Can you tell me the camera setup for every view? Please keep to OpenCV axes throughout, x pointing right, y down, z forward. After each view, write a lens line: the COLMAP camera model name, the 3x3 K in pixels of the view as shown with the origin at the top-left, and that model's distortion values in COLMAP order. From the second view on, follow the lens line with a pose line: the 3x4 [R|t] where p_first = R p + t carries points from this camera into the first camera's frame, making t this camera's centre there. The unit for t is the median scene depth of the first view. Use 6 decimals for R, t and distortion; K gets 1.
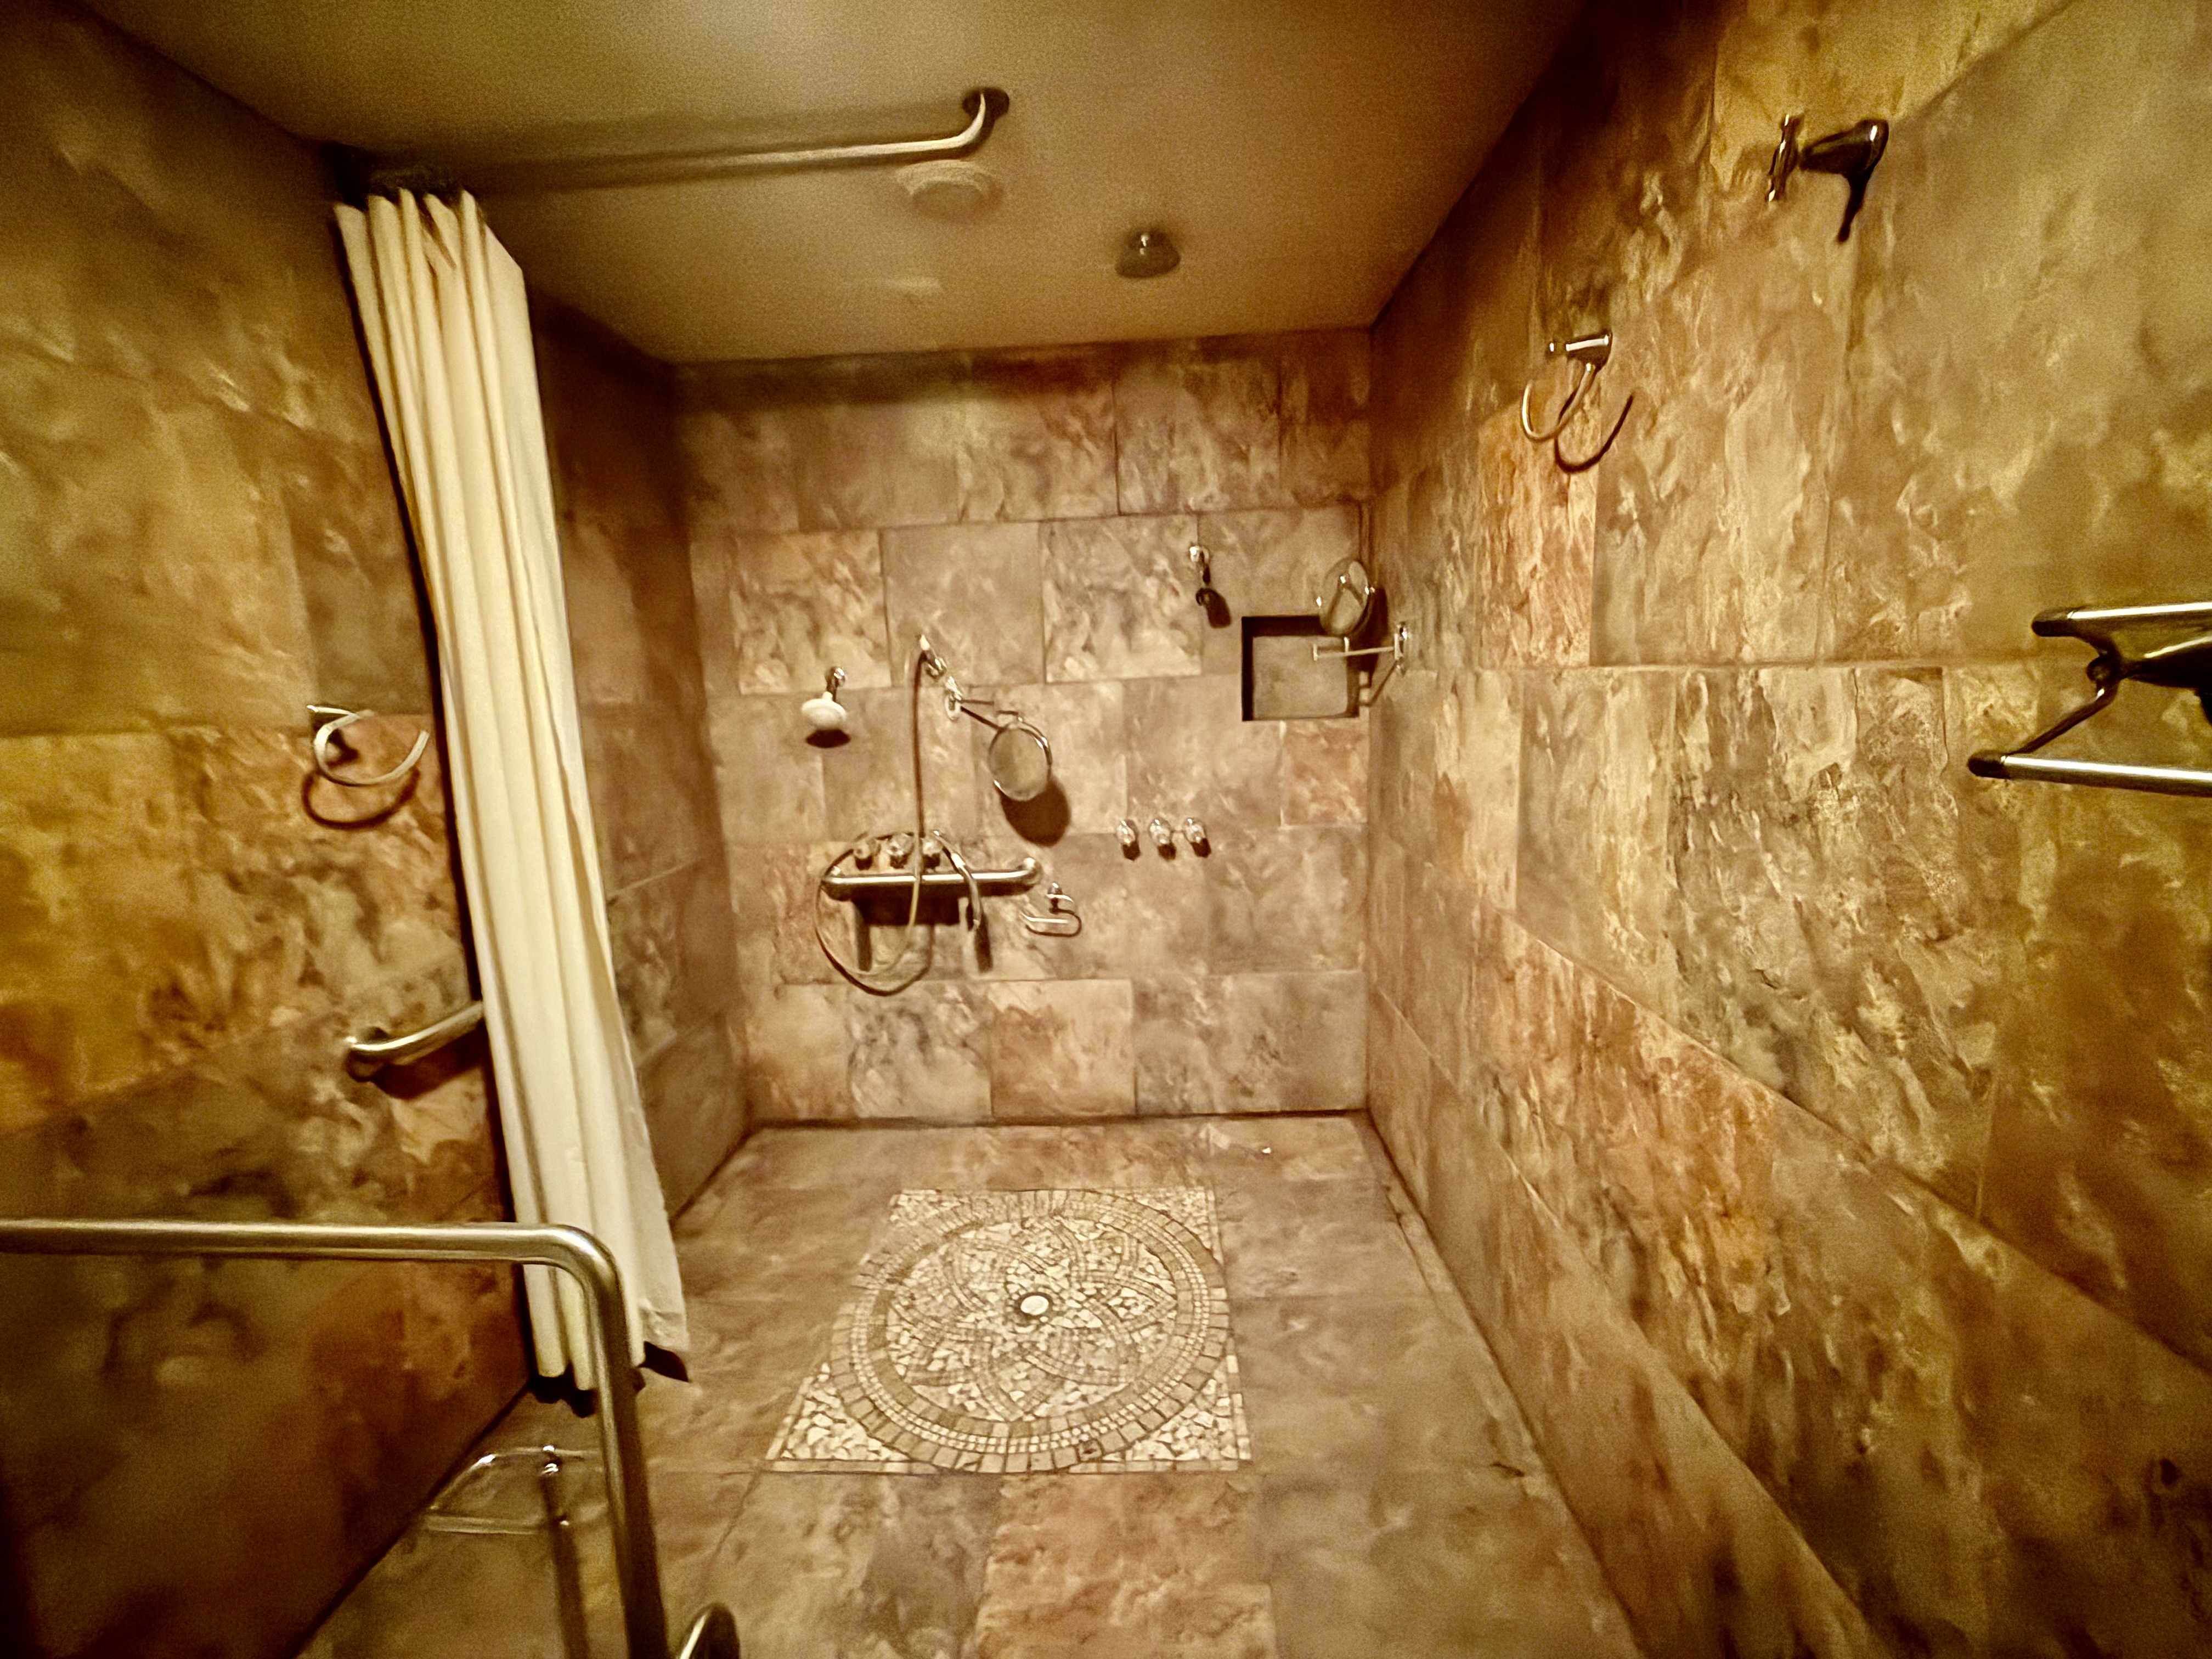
lens RADIAL K [[882.9, 0, 1099.3], [0, 882.9, 823.8], [0, 0, 1]] dist [0.000356, -0.000612]
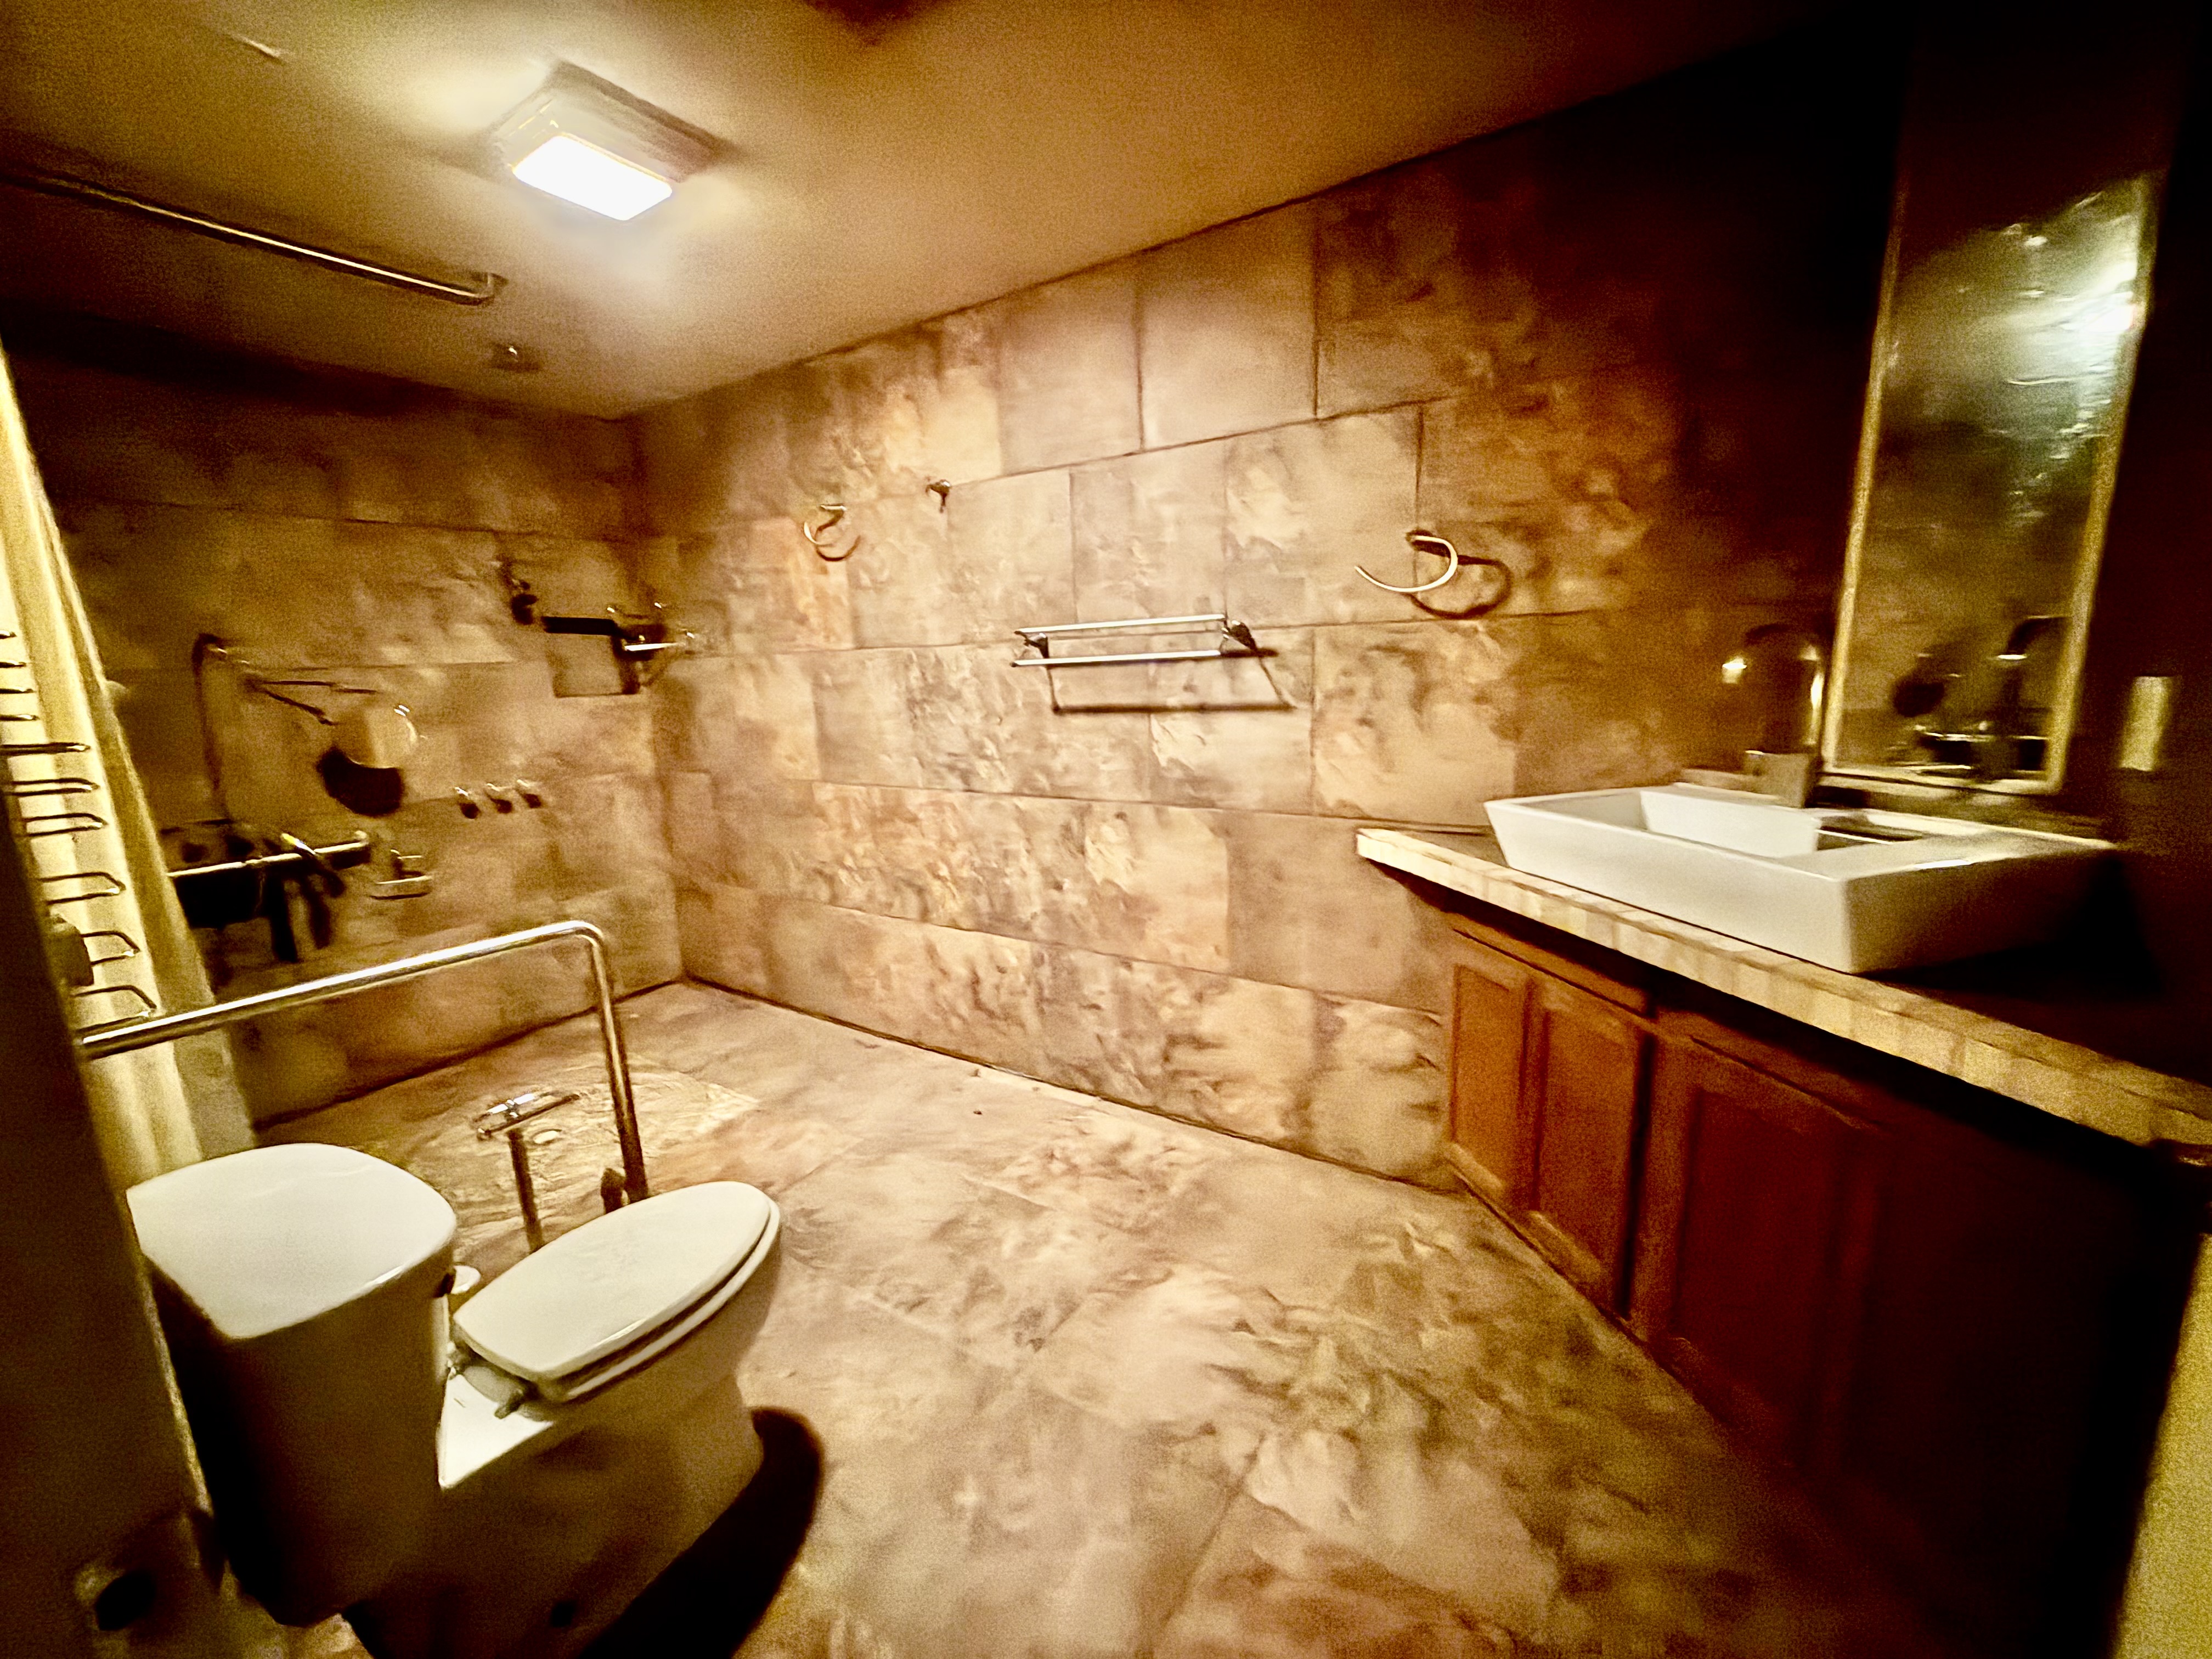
lens RADIAL K [[882.9, 0, 1099.3], [0, 882.9, 823.8], [0, 0, 1]] dist [0.000356, -0.000612]
pose [[0.513890, -0.141414, 0.846120, -1.060775], [0.157373, 0.985121, 0.069065, 0.195912], [-0.843297, 0.097665, 0.528499, -0.651026]]
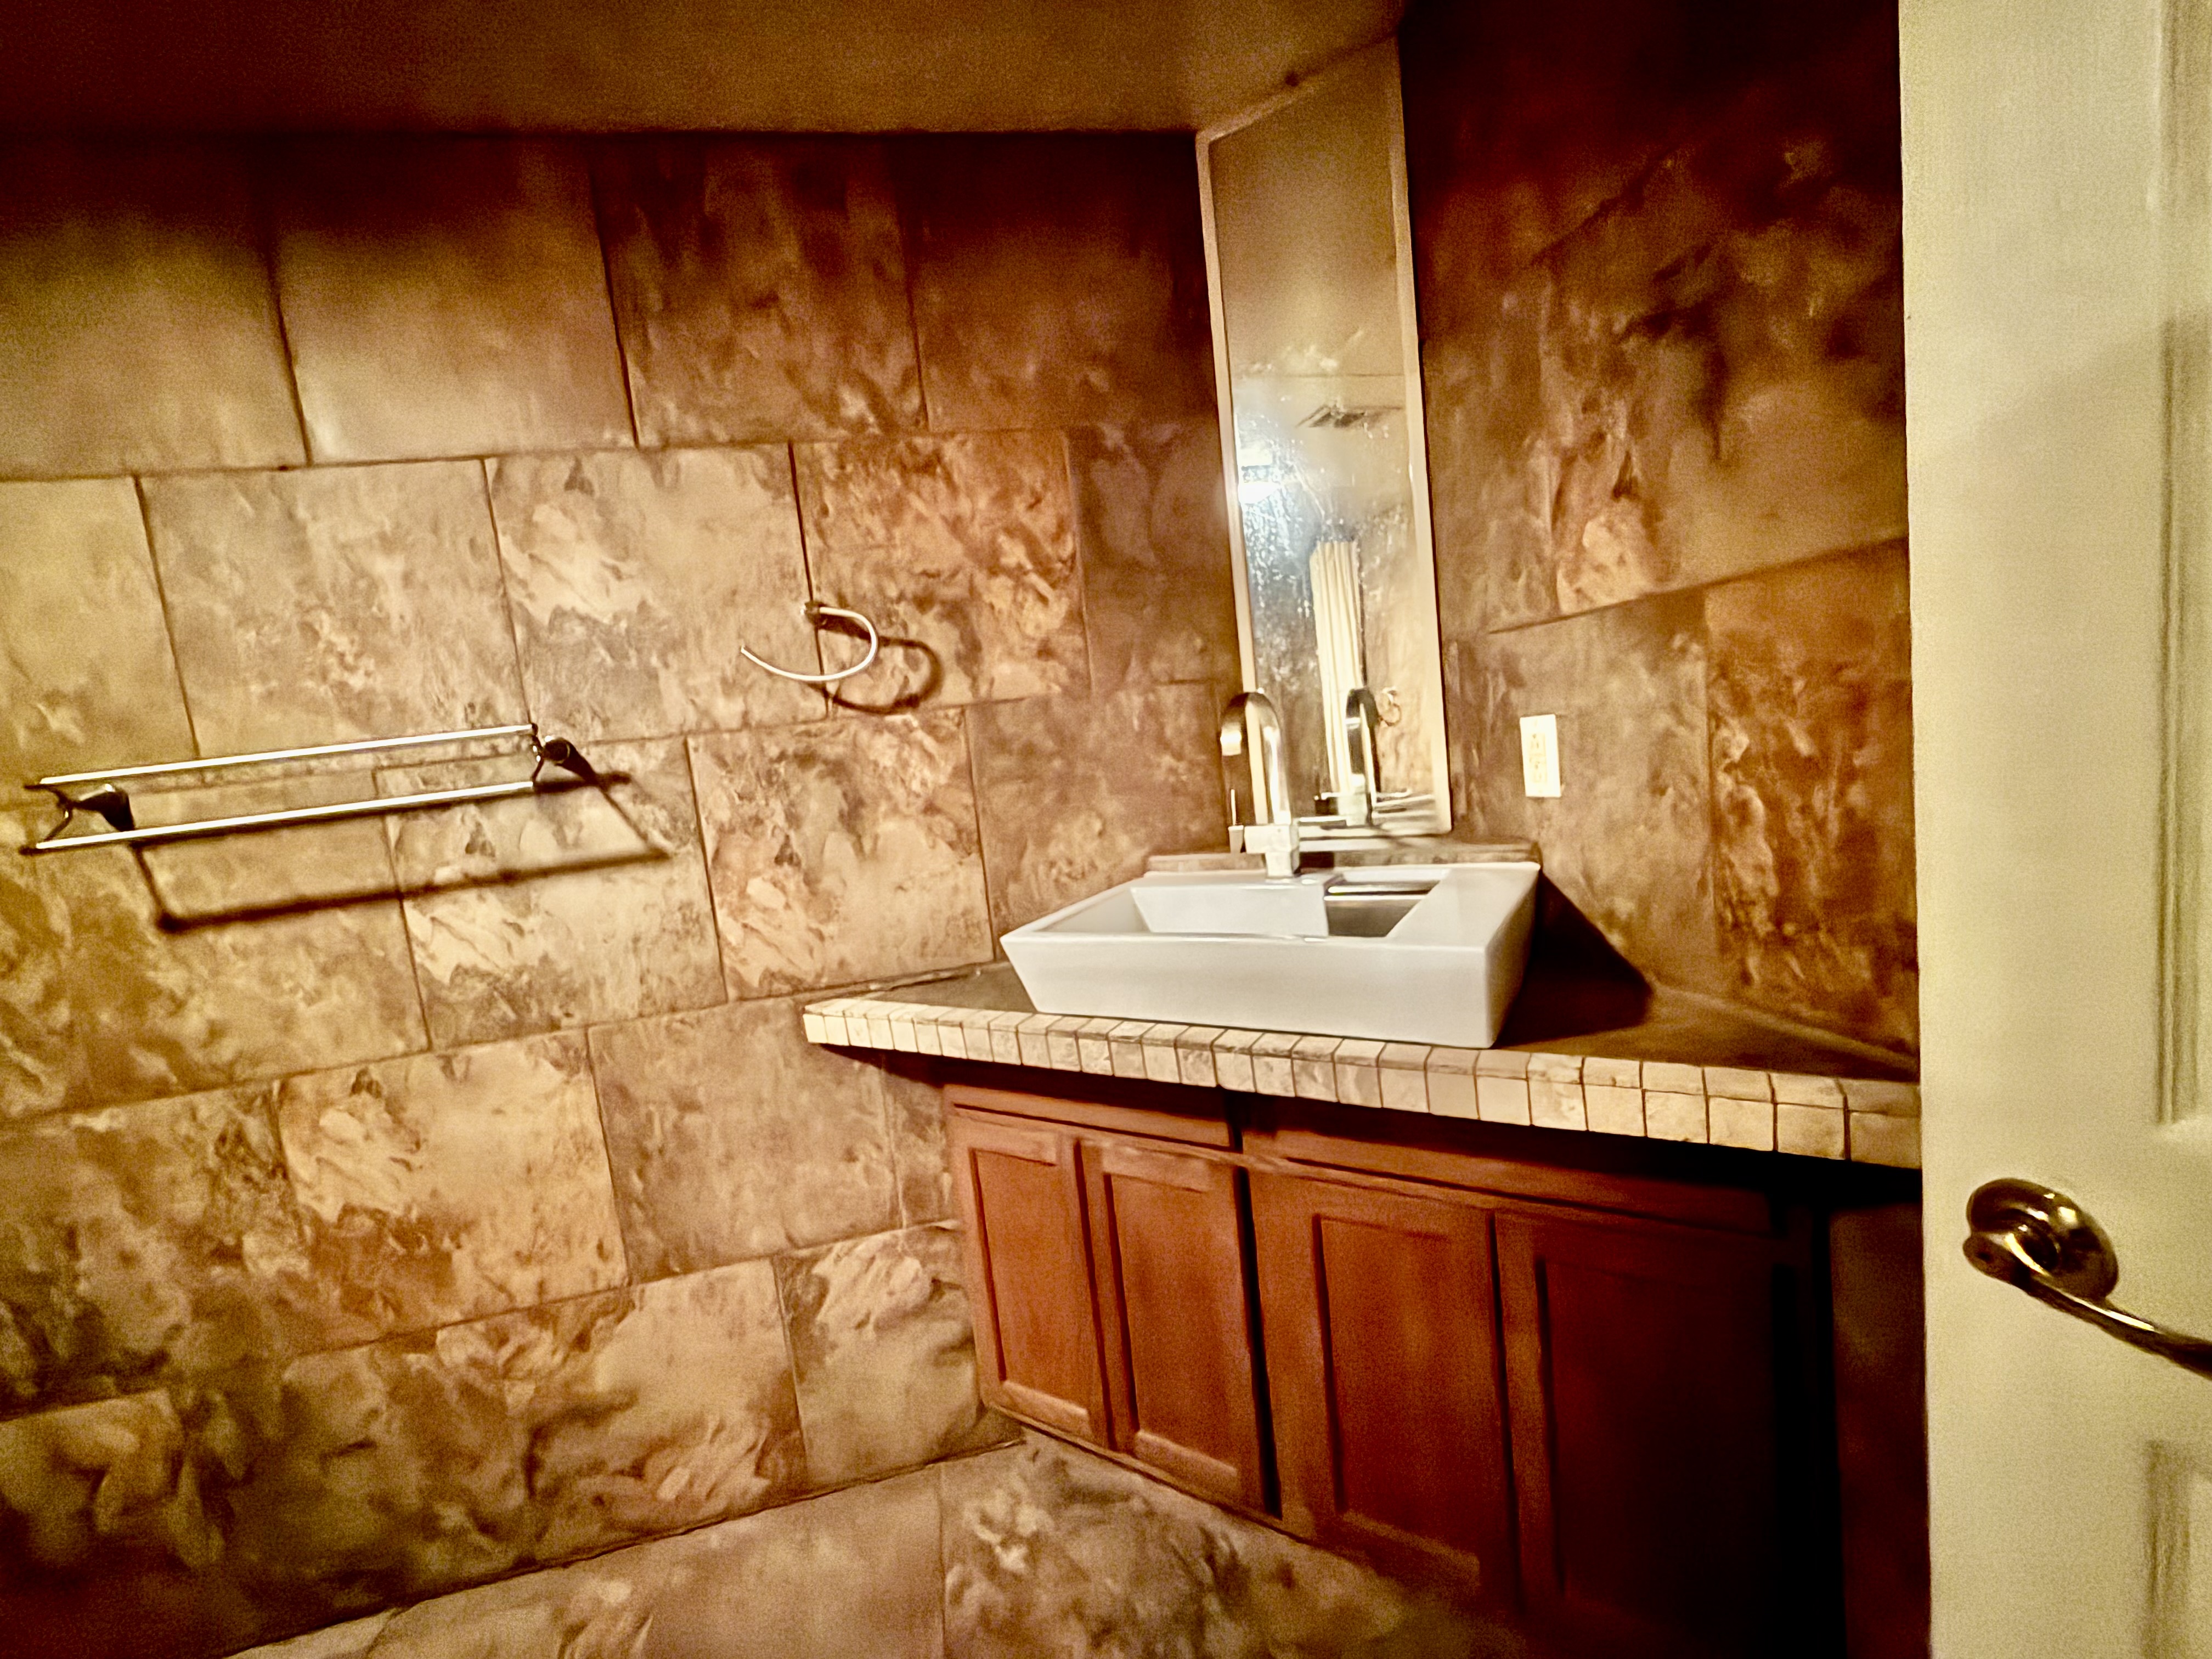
lens RADIAL K [[882.9, 0, 1099.3], [0, 882.9, 823.8], [0, 0, 1]] dist [0.000356, -0.000612]
pose [[-0.227006, -0.035639, 0.973241, -0.669195], [0.281529, 0.954264, 0.100610, 0.157033], [-0.932314, 0.296834, -0.206590, -0.398269]]
